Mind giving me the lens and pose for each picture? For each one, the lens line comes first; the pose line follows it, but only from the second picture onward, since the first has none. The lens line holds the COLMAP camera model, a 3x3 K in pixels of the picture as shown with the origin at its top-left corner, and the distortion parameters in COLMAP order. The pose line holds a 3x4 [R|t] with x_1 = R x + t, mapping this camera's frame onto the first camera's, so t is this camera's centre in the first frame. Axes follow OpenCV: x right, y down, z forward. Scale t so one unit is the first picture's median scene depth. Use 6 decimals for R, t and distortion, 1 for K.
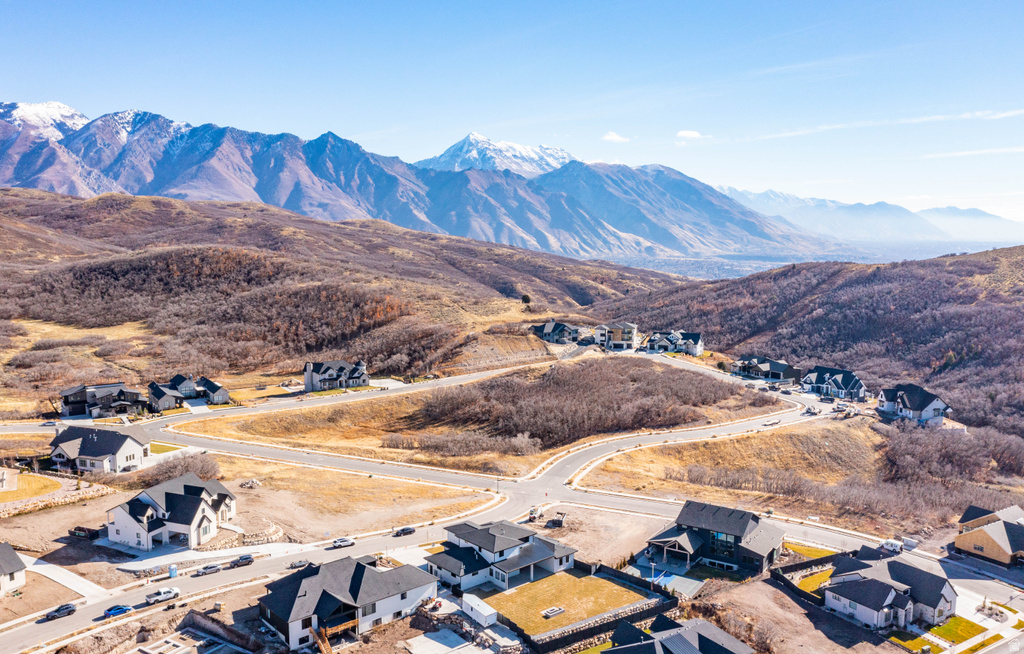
lens RADIAL K [[836.1, 0, 514.6], [0, 836.1, 336.3], [0, 0, 1]] dist [0.001429, 0.009010]
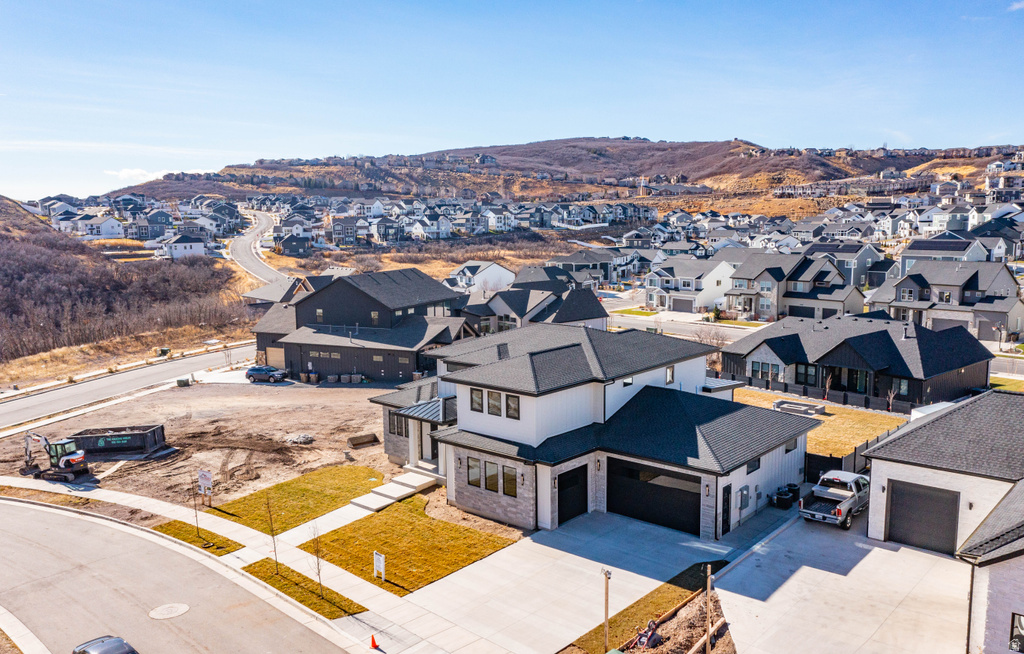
lens RADIAL K [[837.9, 0, 513.9], [0, 837.9, 336.8], [0, 0, 1]] dist [0.004435, -0.001880]
pose [[-0.122799, -0.150989, 0.980879, -0.256861], [0.143031, 0.975348, 0.168044, 0.147524], [-0.982070, 0.160932, -0.098176, 0.864110]]
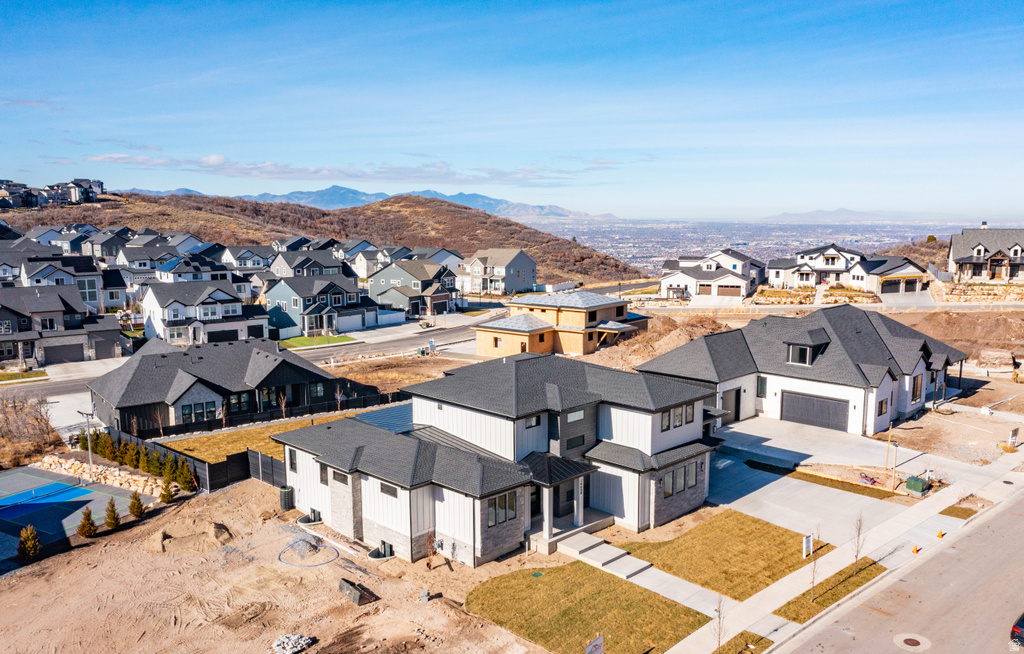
lens RADIAL K [[836.1, 0, 514.6], [0, 836.1, 336.3], [0, 0, 1]] dist [0.001429, 0.009010]
pose [[-0.998153, 0.007548, -0.060277, 0.003200], [-0.009591, 0.960223, 0.279068, 0.108760], [0.059986, 0.279131, -0.958378, 1.071163]]
